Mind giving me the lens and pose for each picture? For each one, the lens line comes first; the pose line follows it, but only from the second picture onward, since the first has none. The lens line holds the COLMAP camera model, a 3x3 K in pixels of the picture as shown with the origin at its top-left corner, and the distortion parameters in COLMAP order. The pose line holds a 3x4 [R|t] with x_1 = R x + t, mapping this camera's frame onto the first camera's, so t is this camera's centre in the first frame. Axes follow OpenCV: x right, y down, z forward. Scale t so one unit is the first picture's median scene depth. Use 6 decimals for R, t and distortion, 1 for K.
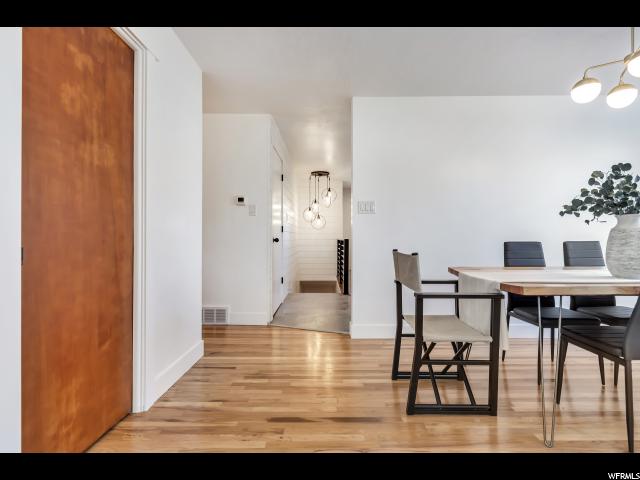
lens RADIAL K [[310.5, 0, 323.7], [0, 310.5, 239.2], [0, 0, 1]] dist [0.000082, -0.000134]
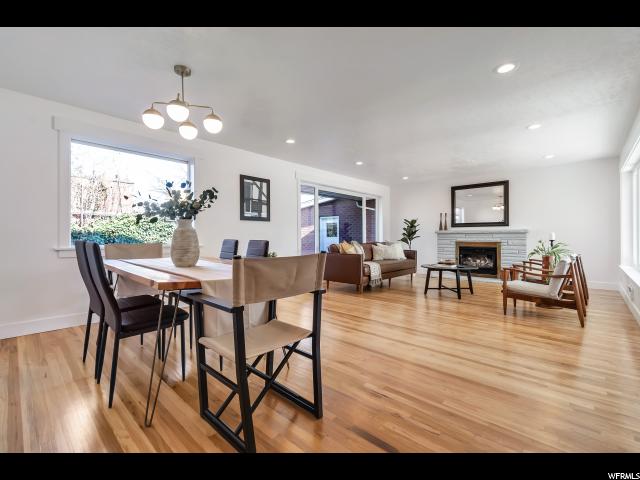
lens RADIAL K [[287.8, 0, 324.9], [0, 287.8, 237.6], [0, 0, 1]] dist [0.000009, 0.000004]
pose [[-0.741004, -0.001639, 0.671498, -0.243254], [0.002154, 0.999986, 0.004818, -0.003440], [-0.671497, 0.005016, -0.740990, 1.158989]]
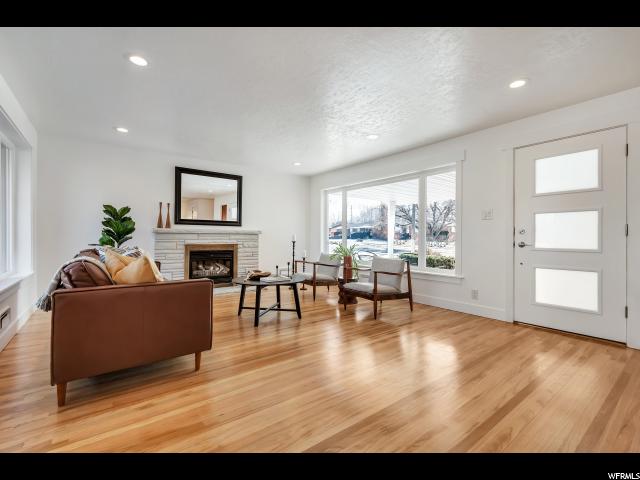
lens RADIAL K [[287.8, 0, 324.9], [0, 287.8, 237.6], [0, 0, 1]] dist [0.000009, 0.000004]
pose [[-0.789698, -0.006772, -0.613458, 1.132225], [-0.008877, 0.999961, 0.000389, -0.005934], [0.613431, 0.005753, -0.789727, 0.438064]]
